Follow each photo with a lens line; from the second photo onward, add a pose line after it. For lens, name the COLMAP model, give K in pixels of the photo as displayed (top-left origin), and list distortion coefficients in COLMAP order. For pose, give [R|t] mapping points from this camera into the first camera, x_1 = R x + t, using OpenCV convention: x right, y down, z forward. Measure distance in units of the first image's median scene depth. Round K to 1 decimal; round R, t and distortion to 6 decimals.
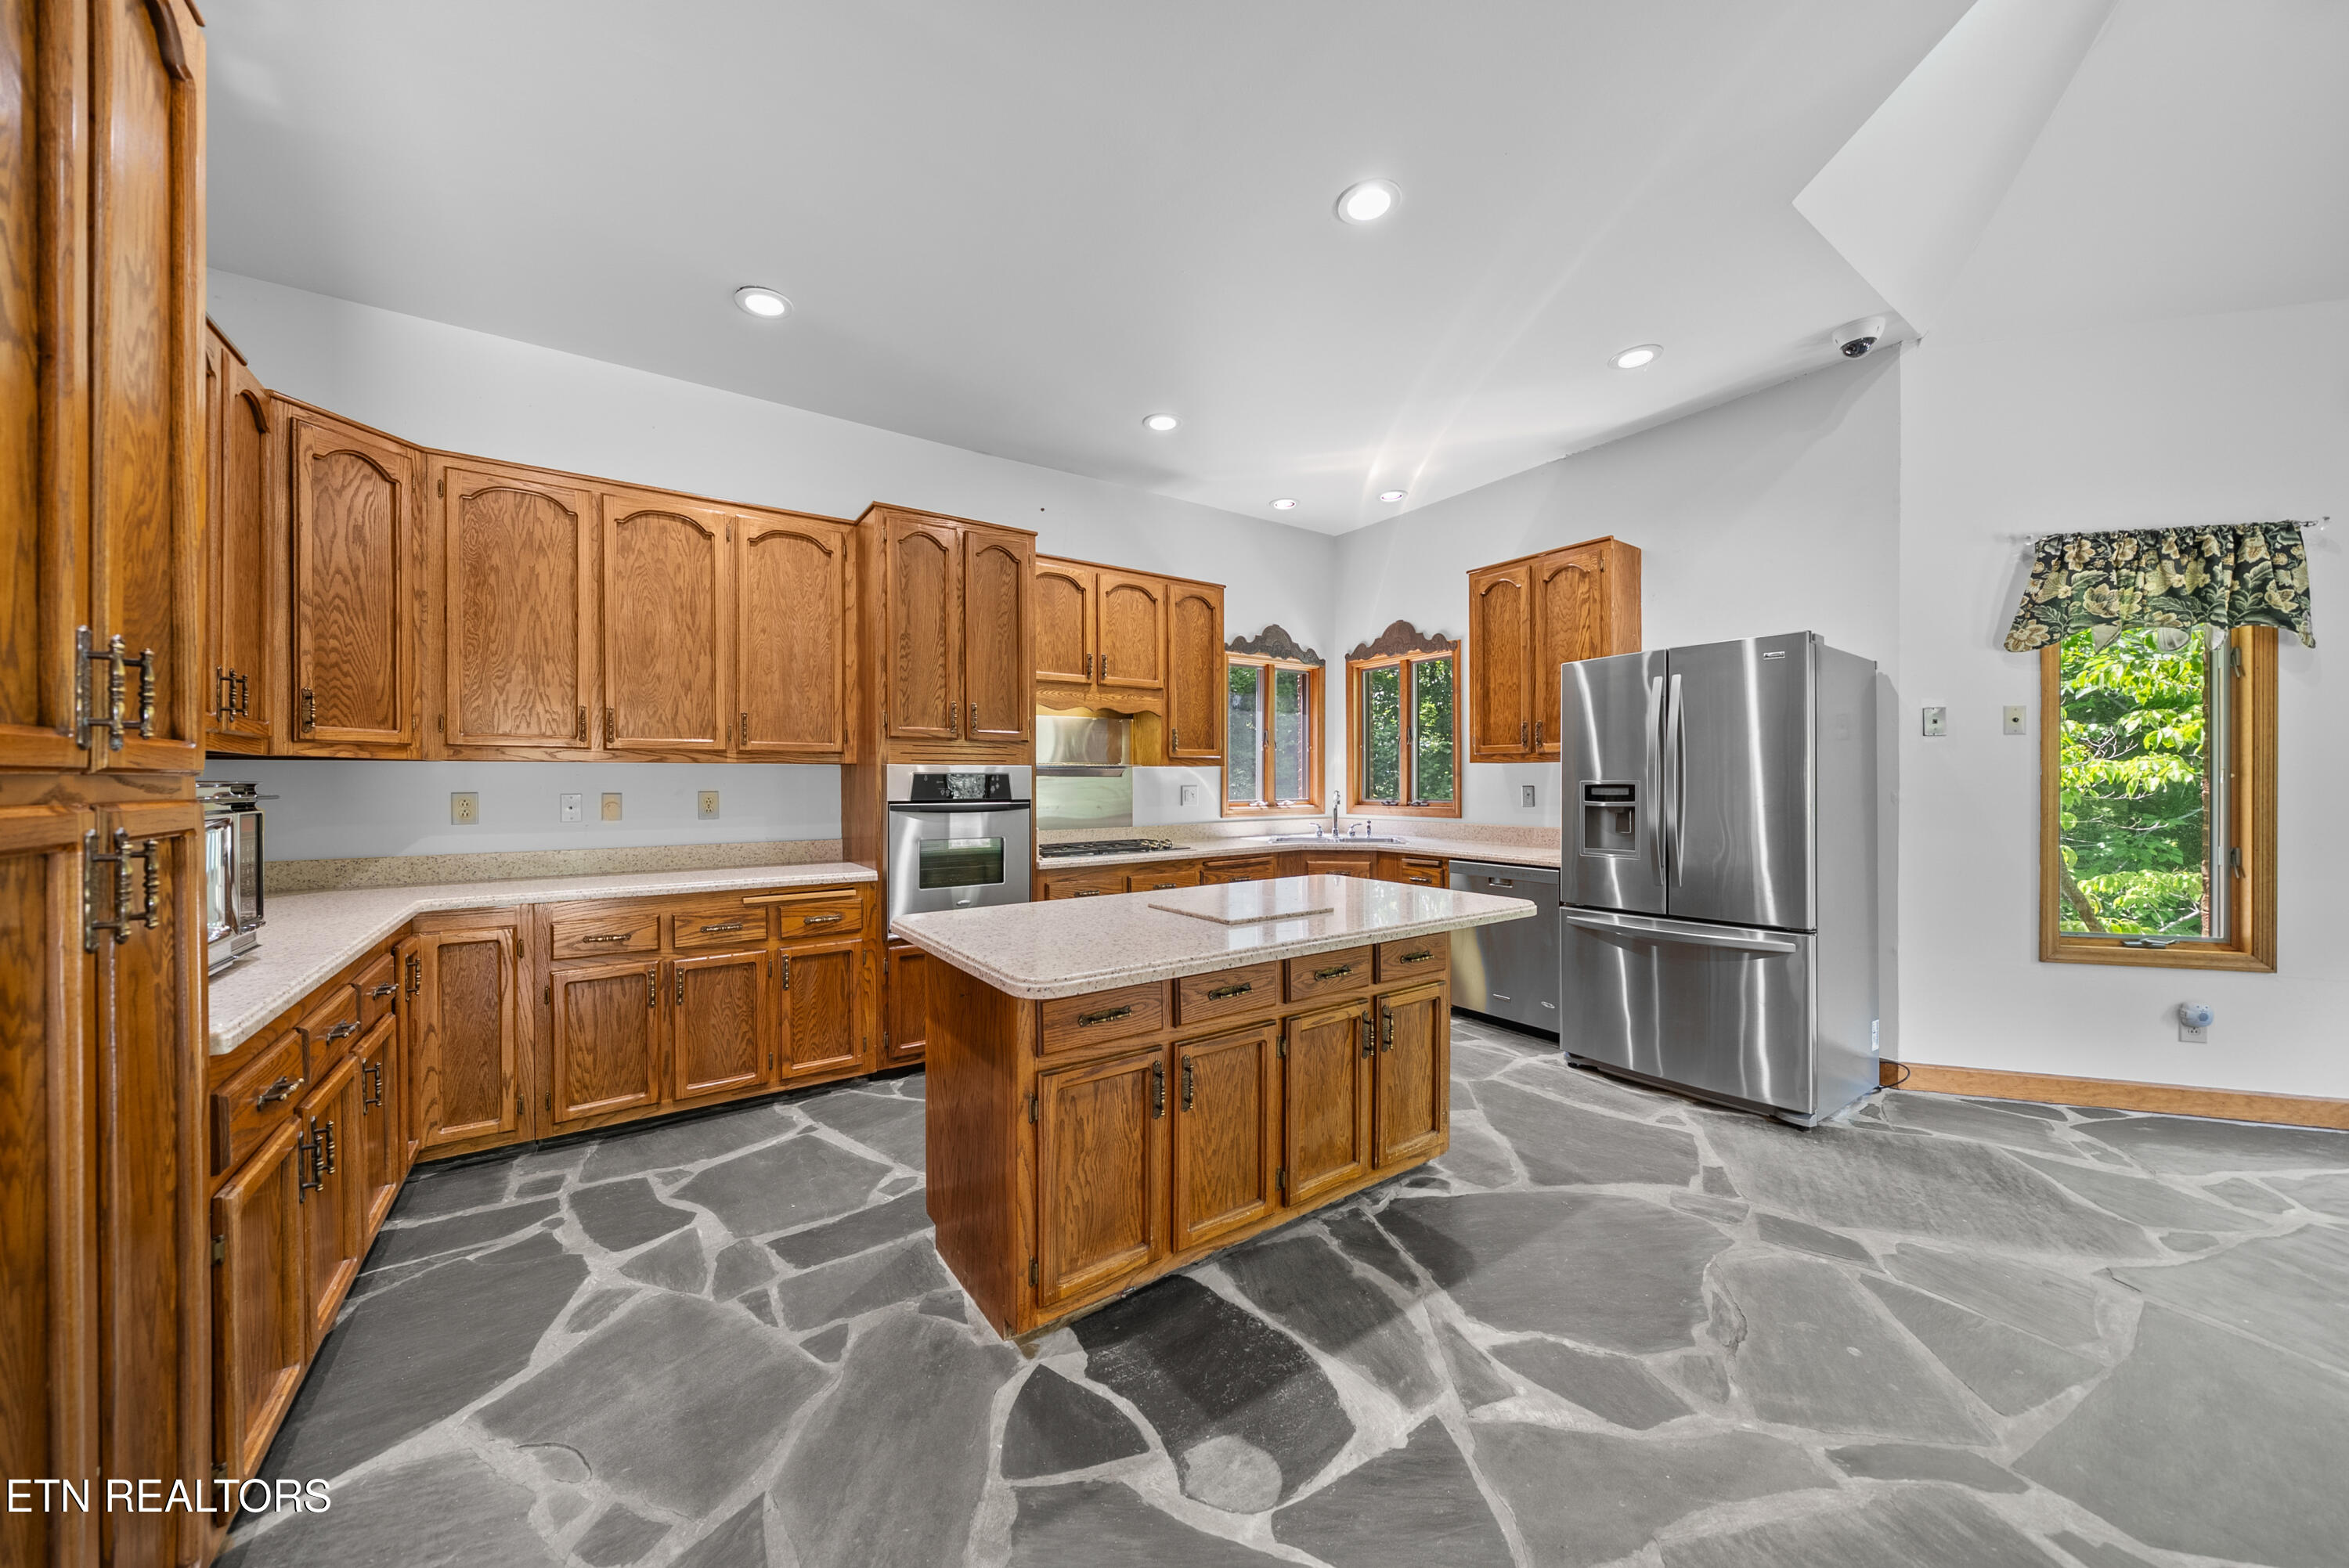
lens RADIAL K [[809.1, 0, 1169.1], [0, 809.1, 783.1], [0, 0, 1]] dist [-0.004314, -0.000136]
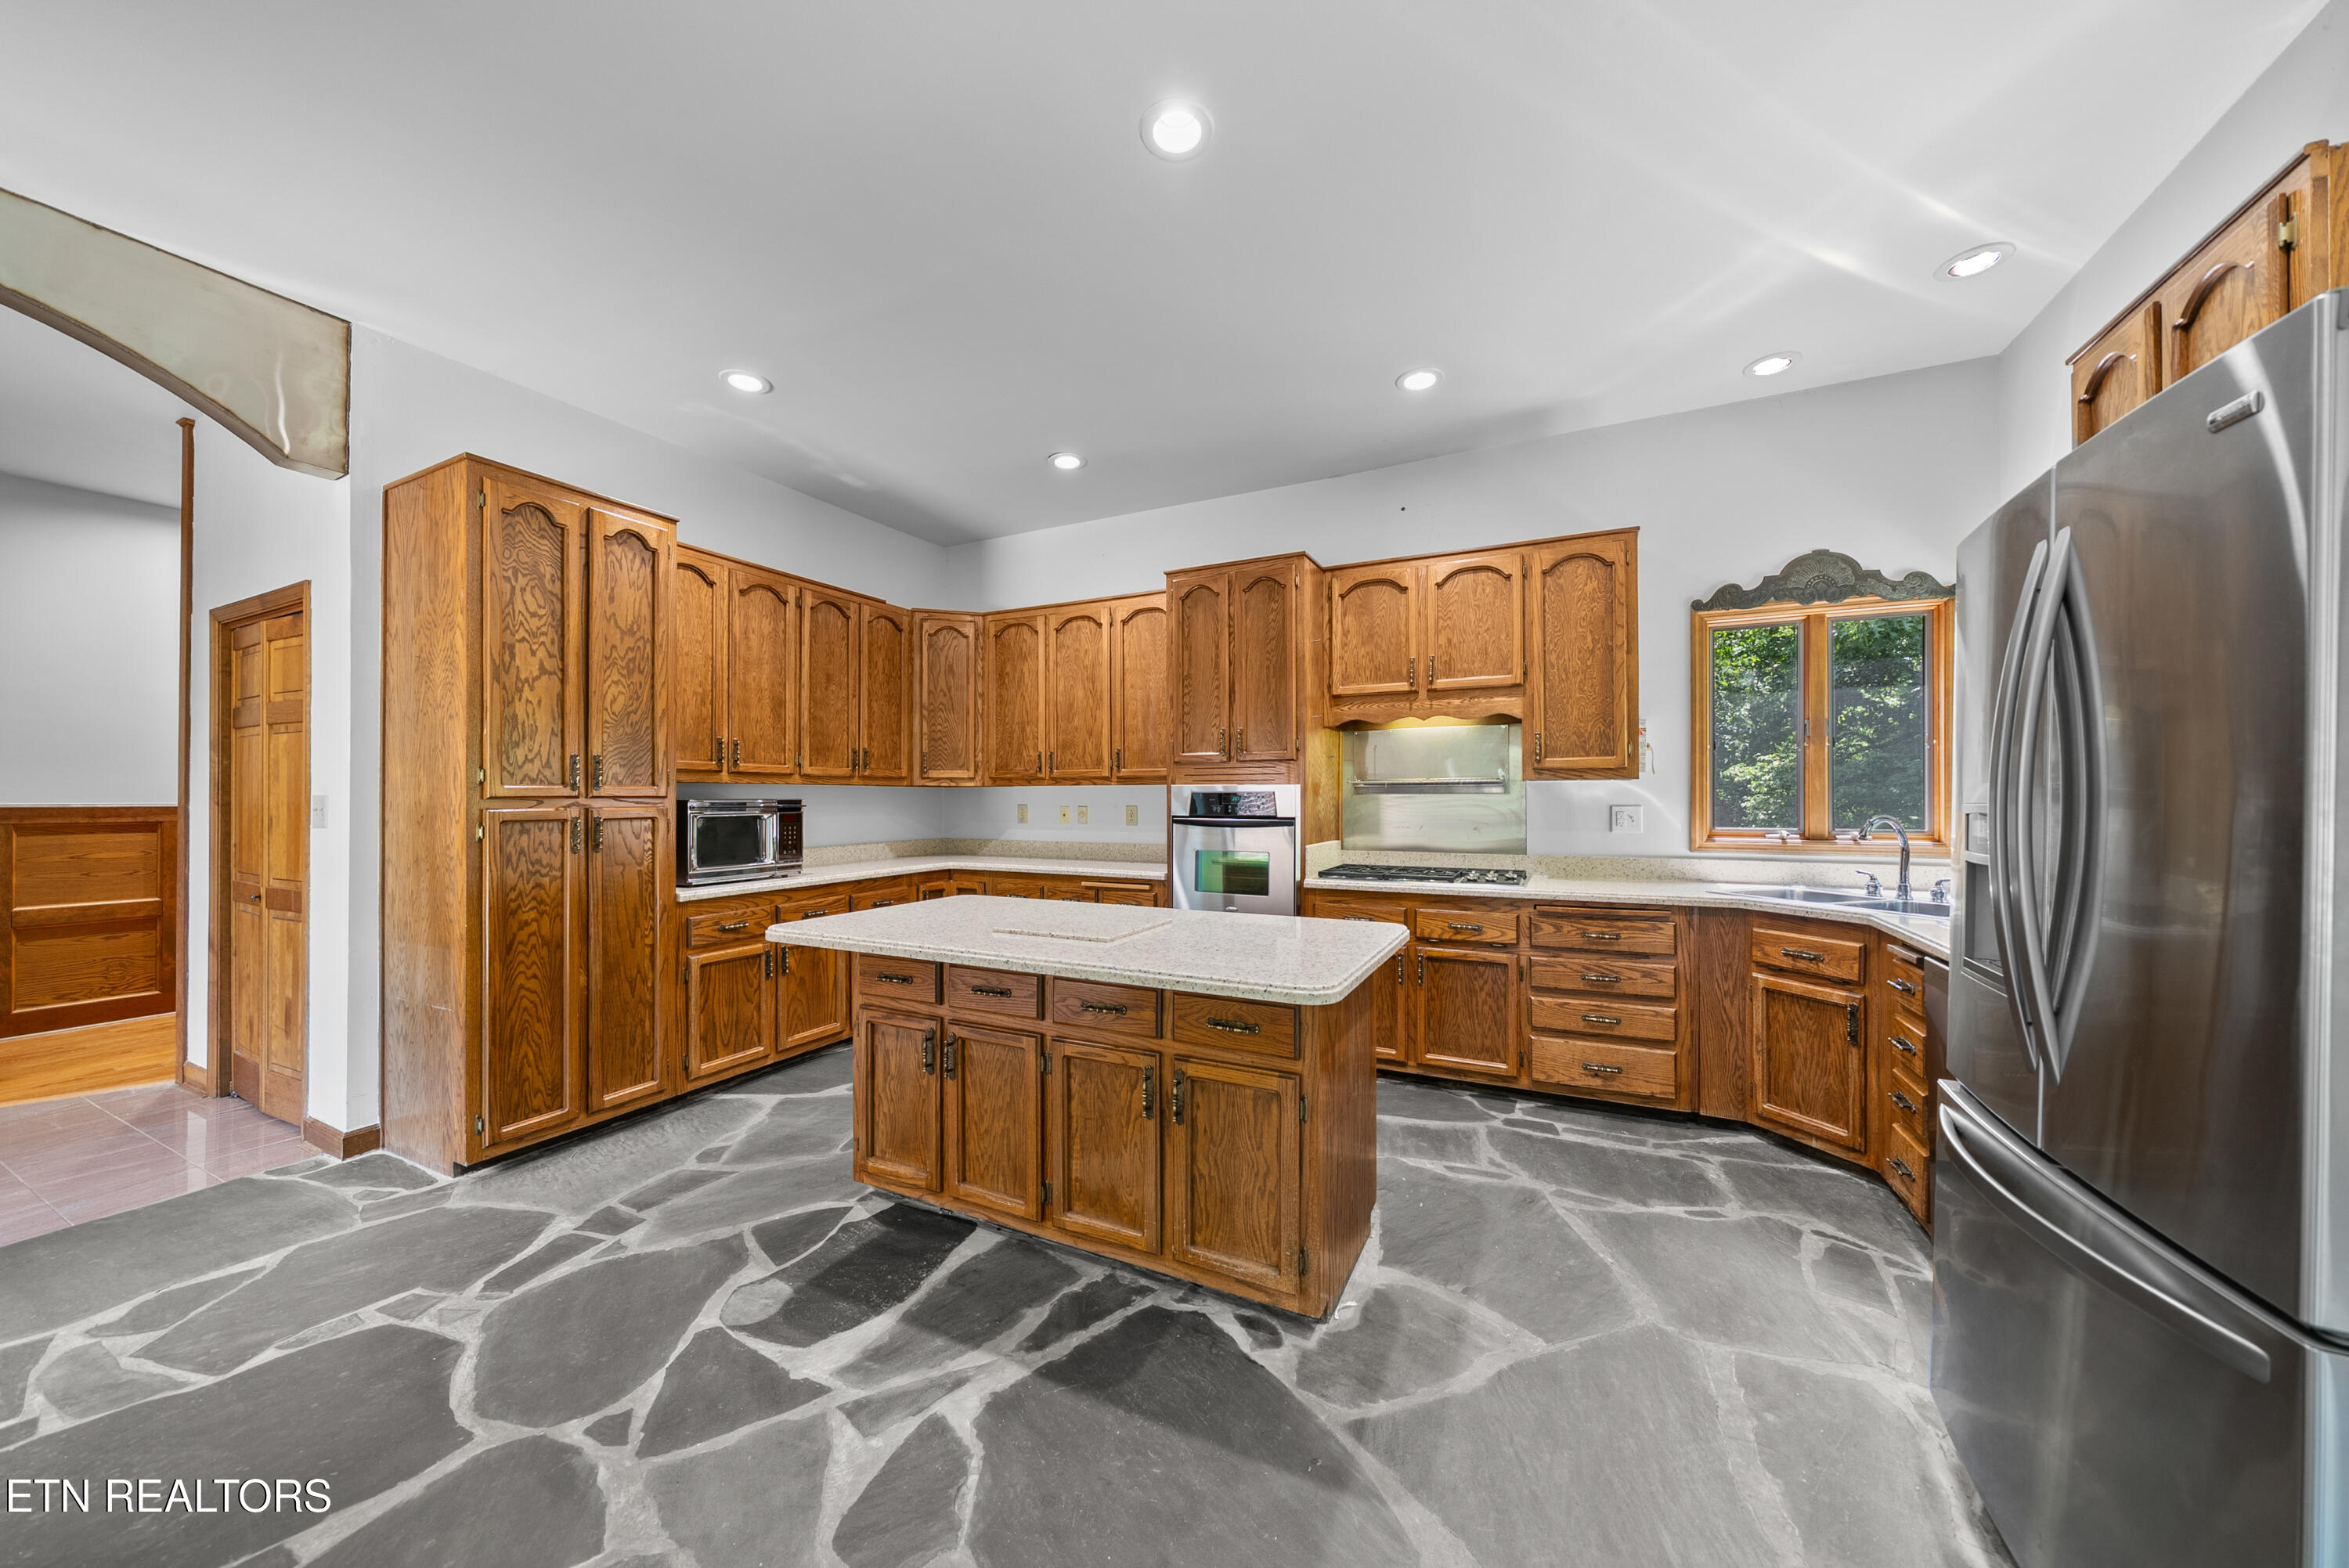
lens RADIAL K [[809.1, 0, 1166.6], [0, 809.1, 792.1], [0, 0, 1]] dist [-0.004314, -0.000136]
pose [[0.472125, -0.002848, -0.881527, 0.895964], [-0.002205, 0.999988, -0.004411, -0.009027], [0.881529, 0.004026, 0.472113, 0.526533]]
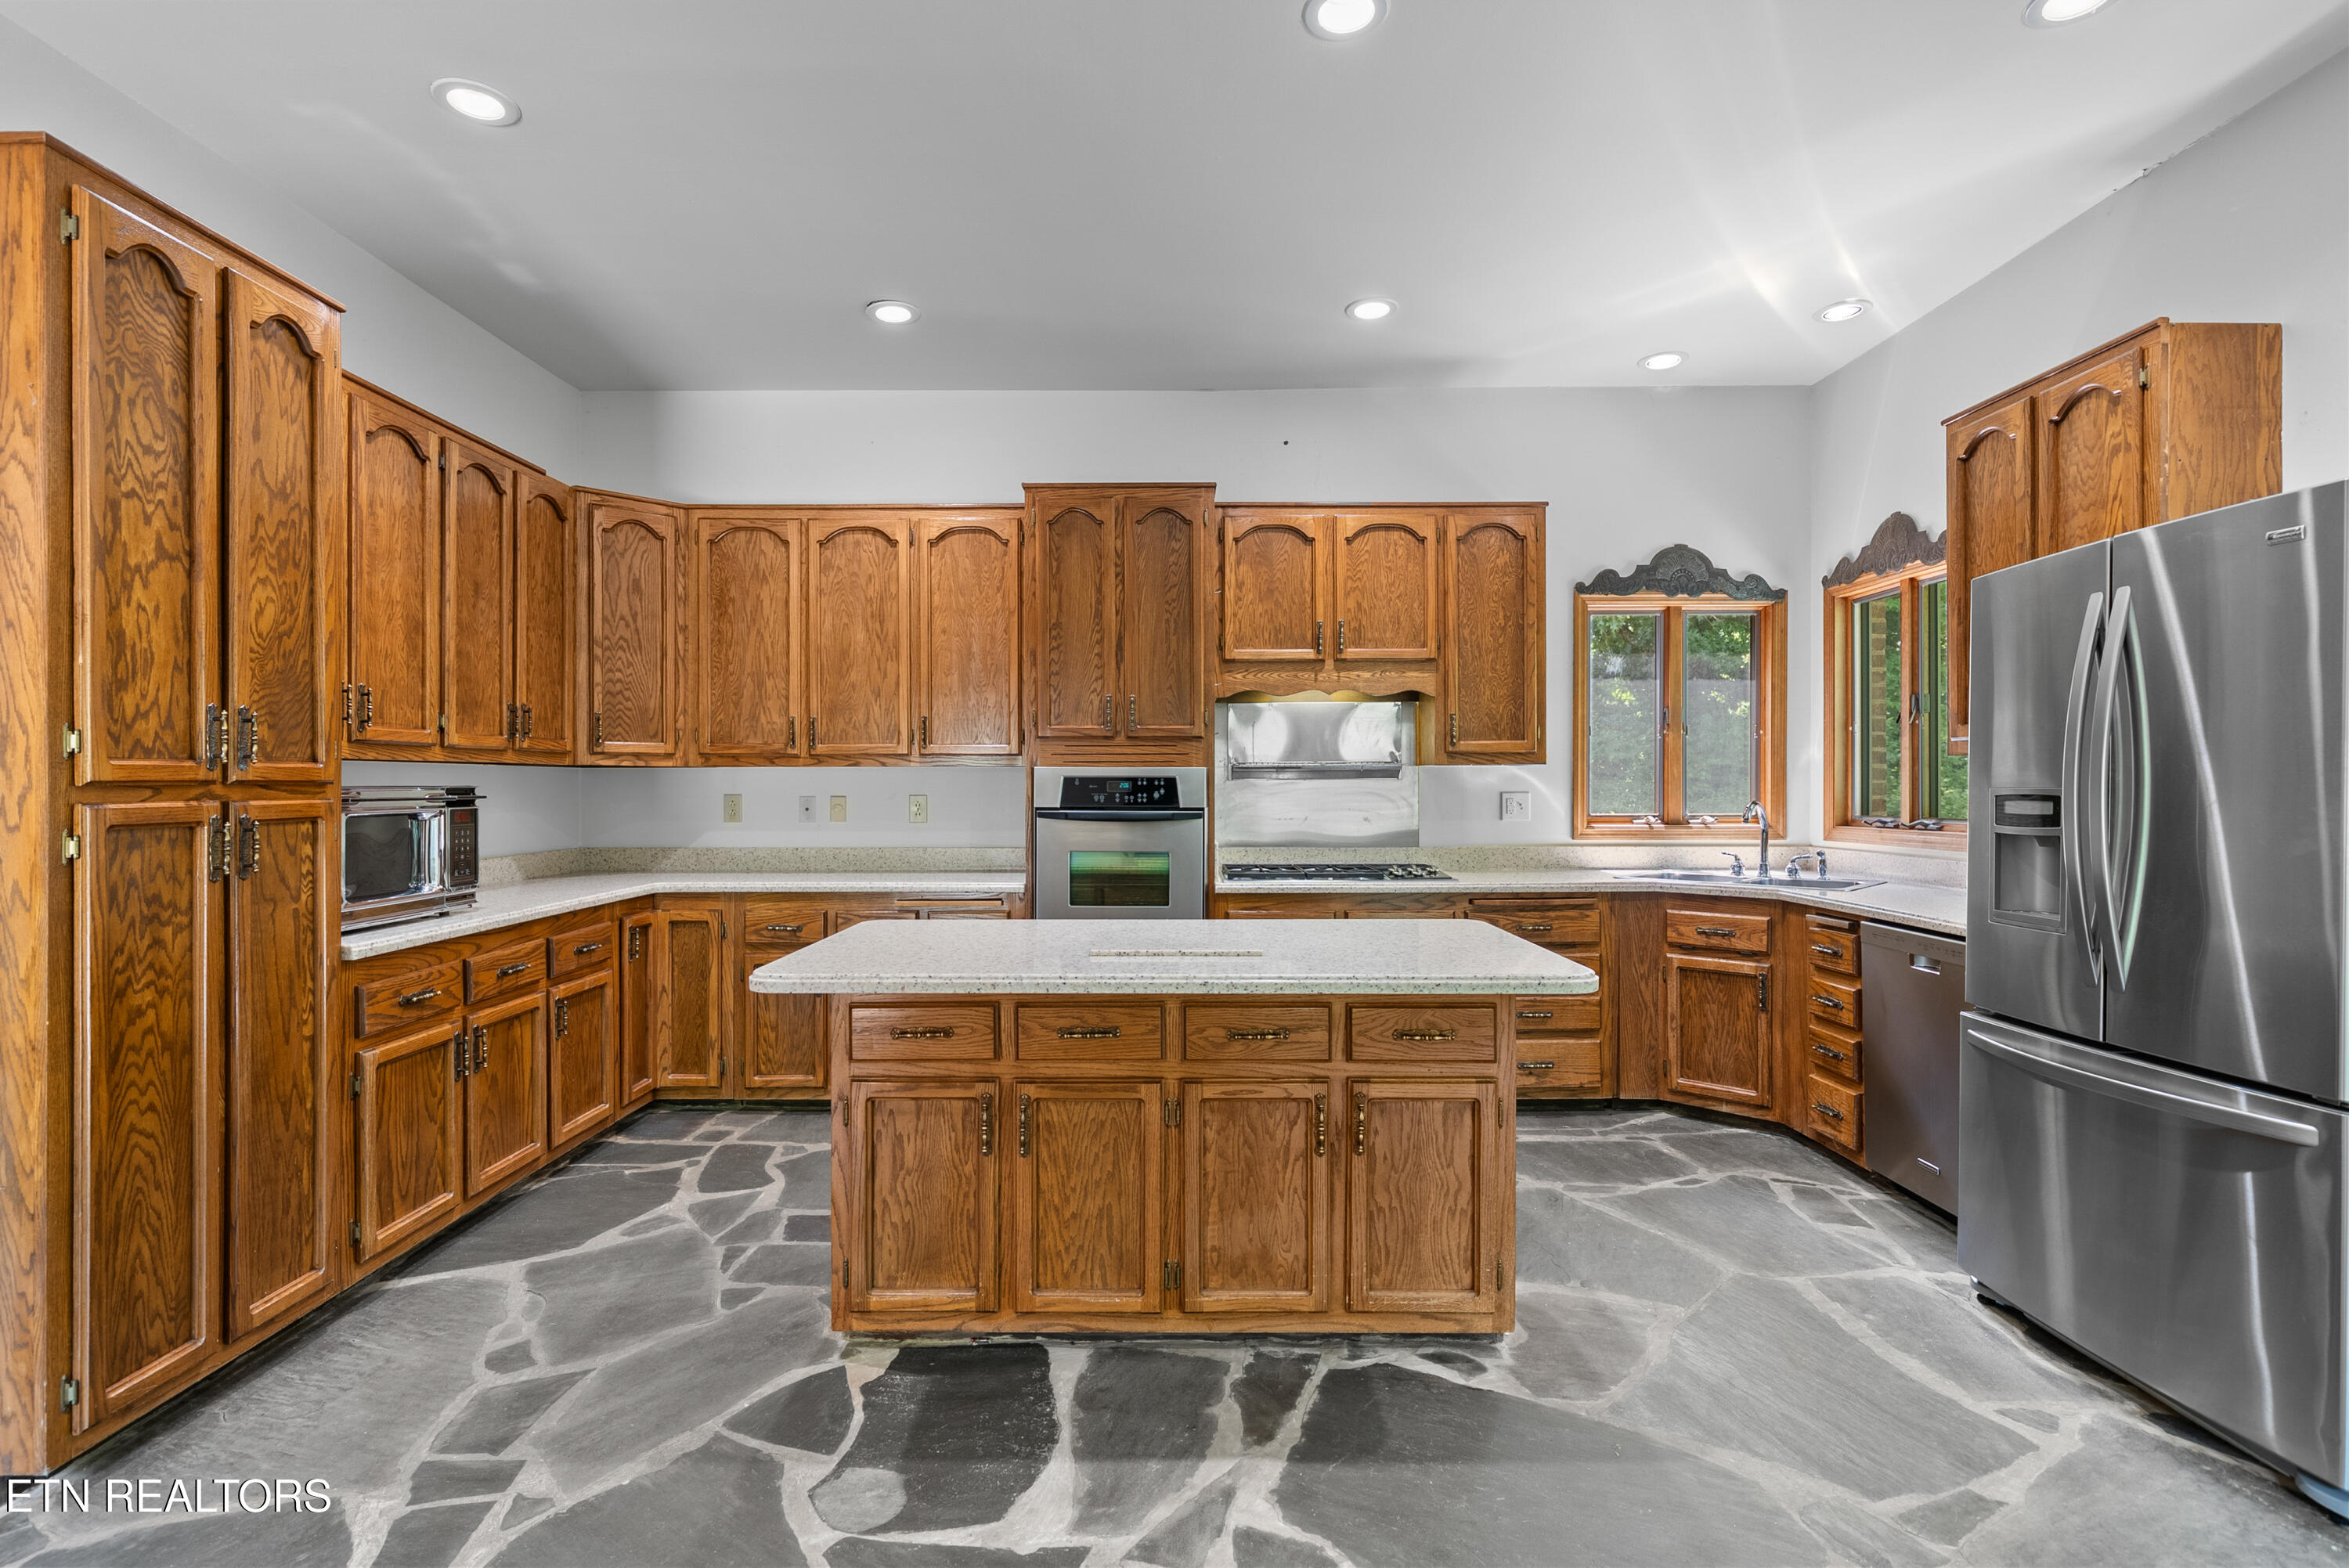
lens RADIAL K [[1124.0, 0, 1165.4], [0, 1124.0, 782.0], [0, 0, 1]] dist [0.002012, 0.000952]
pose [[0.816692, 0.001462, -0.577073, 0.637869], [-0.002723, 0.999995, -0.001320, -0.006191], [0.577068, 0.002649, 0.816692, 0.052440]]
